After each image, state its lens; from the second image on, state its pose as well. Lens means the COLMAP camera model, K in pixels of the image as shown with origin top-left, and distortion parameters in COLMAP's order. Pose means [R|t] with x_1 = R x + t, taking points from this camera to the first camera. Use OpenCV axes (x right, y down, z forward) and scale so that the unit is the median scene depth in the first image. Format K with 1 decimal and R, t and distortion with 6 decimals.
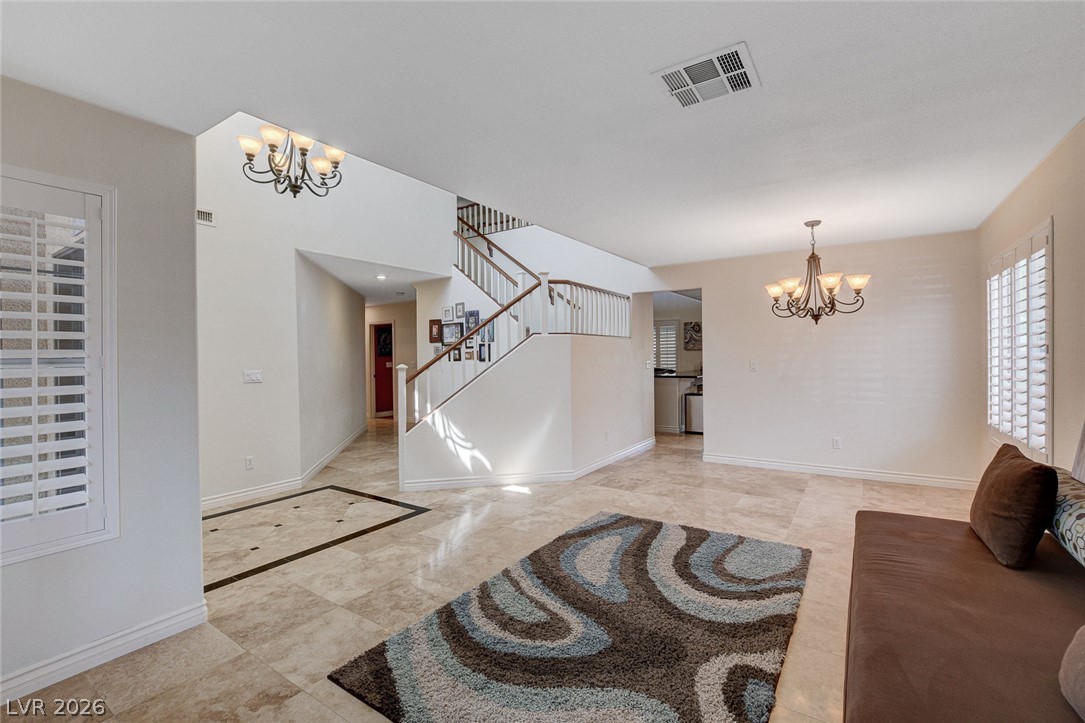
lens RADIAL K [[475.7, 0, 553.8], [0, 475.7, 359.9], [0, 0, 1]] dist [-0.019626, 0.005214]
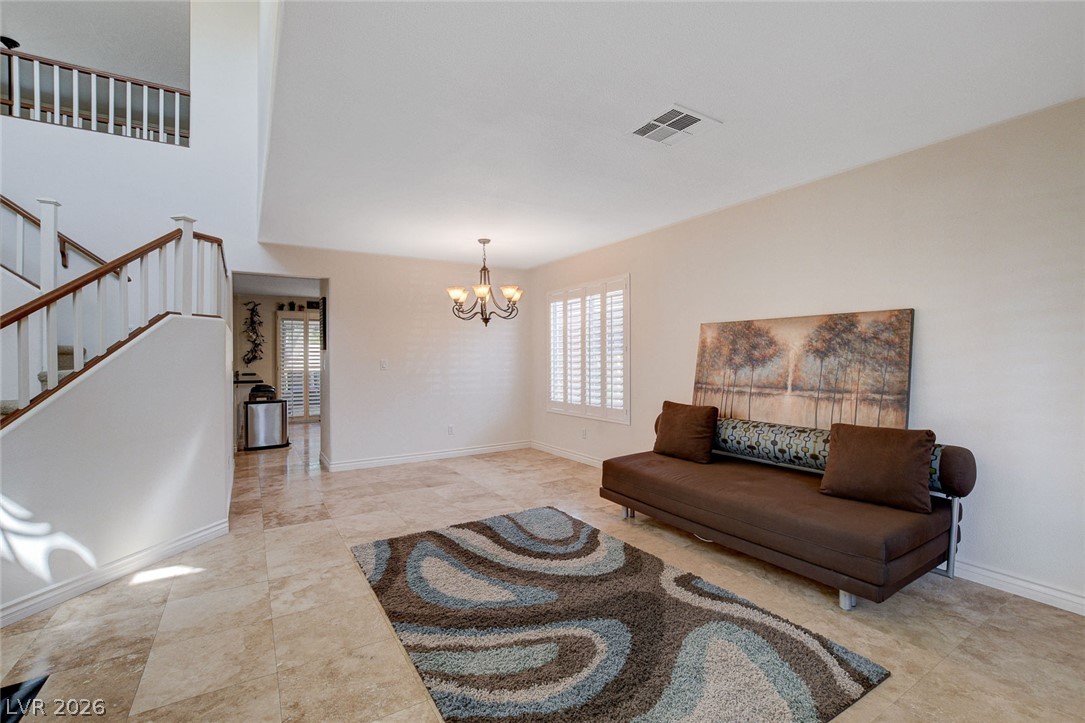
lens RADIAL K [[475.7, 0, 534.3], [0, 475.7, 356.4], [0, 0, 1]] dist [-0.019626, 0.005214]
pose [[0.424248, 0.010913, 0.905480, -0.532436], [0.011314, 0.999785, -0.017351, 0.024853], [-0.905476, 0.017605, 0.424033, 0.434453]]
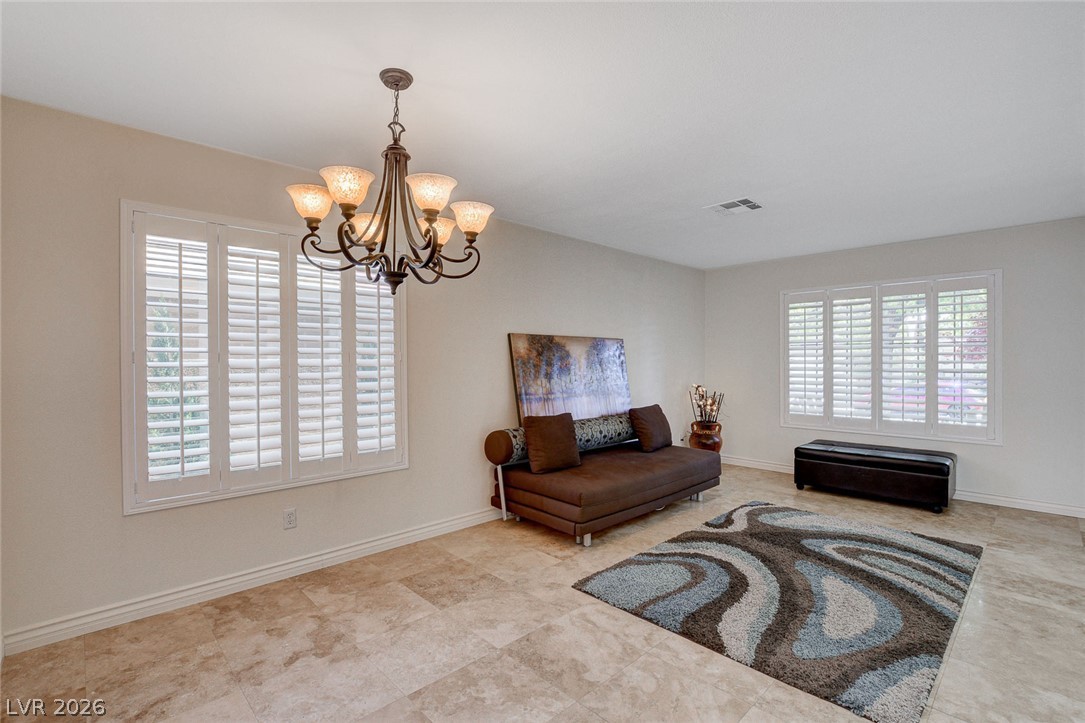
lens RADIAL K [[475.7, 0, 548.9], [0, 475.7, 365.6], [0, 0, 1]] dist [-0.019626, 0.005214]
pose [[-0.973688, 0.012811, 0.227524, 0.338617], [0.016440, 0.999766, 0.014061, -0.008060], [-0.227291, 0.017432, -0.973671, 1.609524]]
